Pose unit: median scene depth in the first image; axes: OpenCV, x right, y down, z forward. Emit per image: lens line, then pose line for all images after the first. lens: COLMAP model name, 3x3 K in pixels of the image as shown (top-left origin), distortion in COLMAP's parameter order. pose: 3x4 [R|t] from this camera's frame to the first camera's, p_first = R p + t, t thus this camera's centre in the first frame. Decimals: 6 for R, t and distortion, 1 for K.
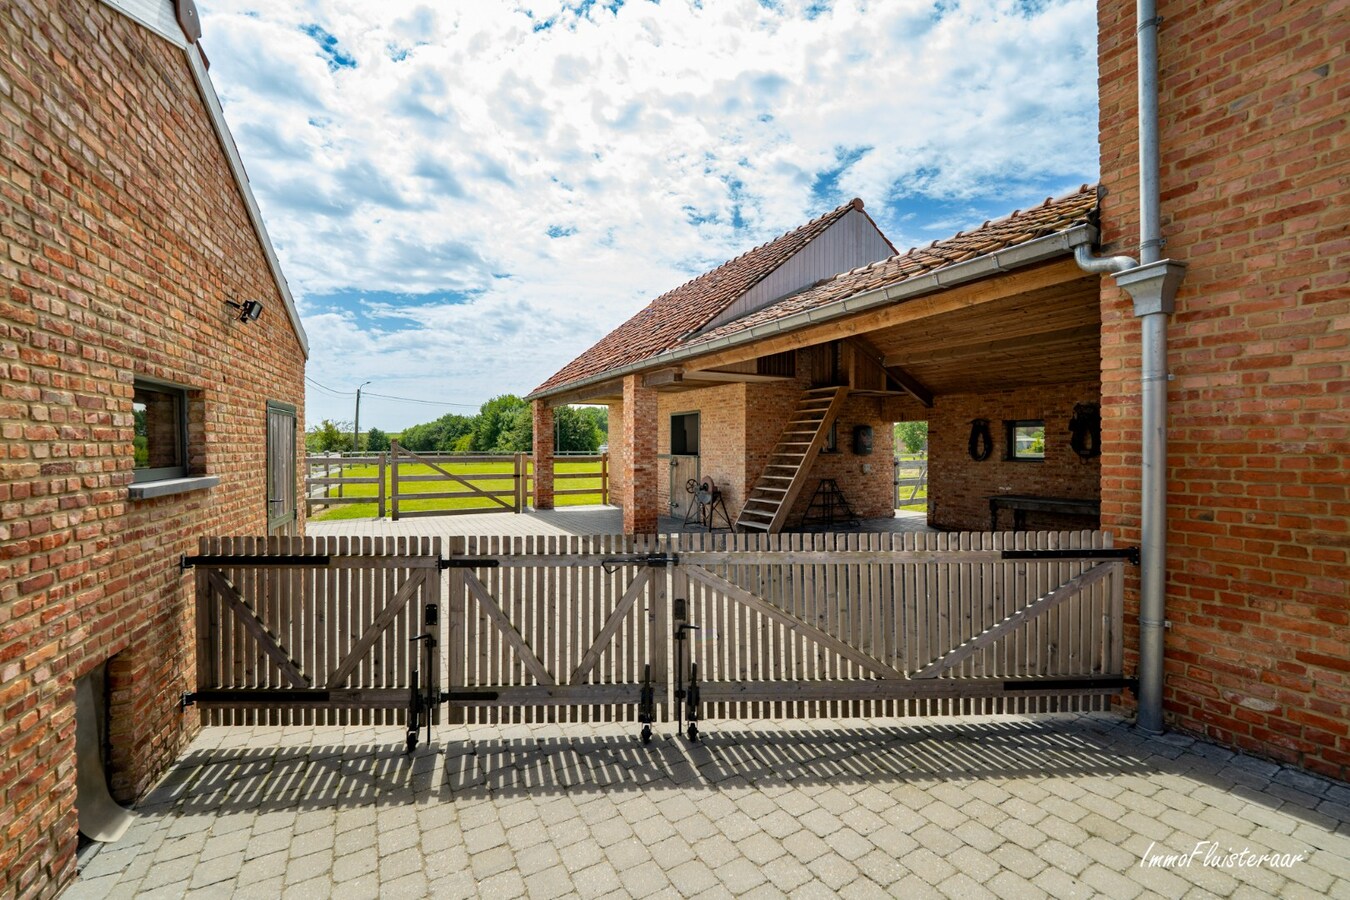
lens RADIAL K [[1001.3, 0, 675.1], [0, 1001.3, 445.9], [0, 0, 1]] dist [-0.001030, 0.000396]
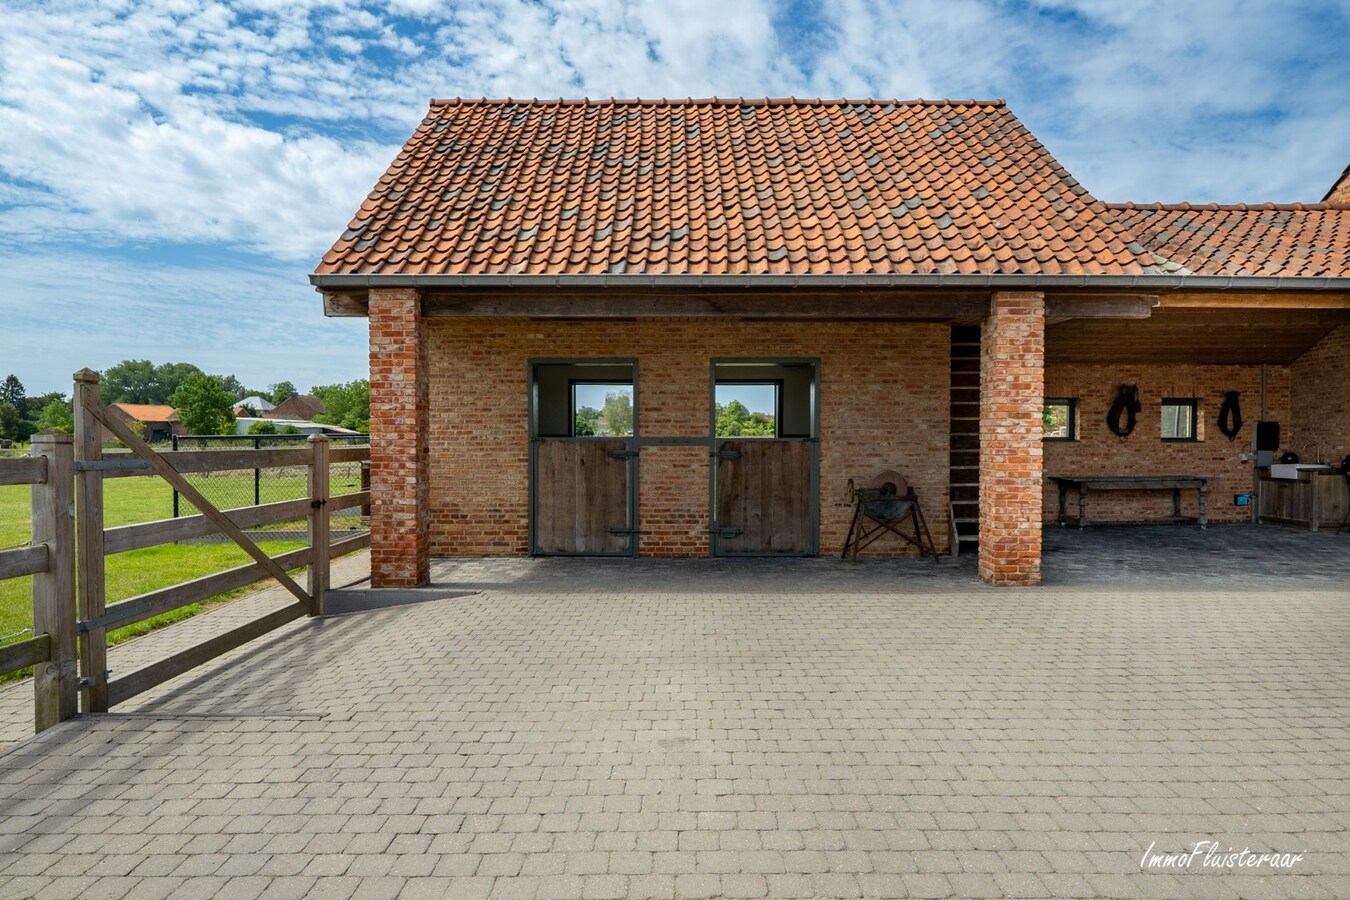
lens RADIAL K [[1001.3, 0, 676.4], [0, 1001.3, 449.0], [0, 0, 1]] dist [-0.001030, 0.000396]
pose [[0.211832, -0.008892, 0.977266, -0.571248], [0.005536, 0.999953, 0.007898, 0.011353], [-0.977290, 0.003737, 0.211871, 0.994074]]
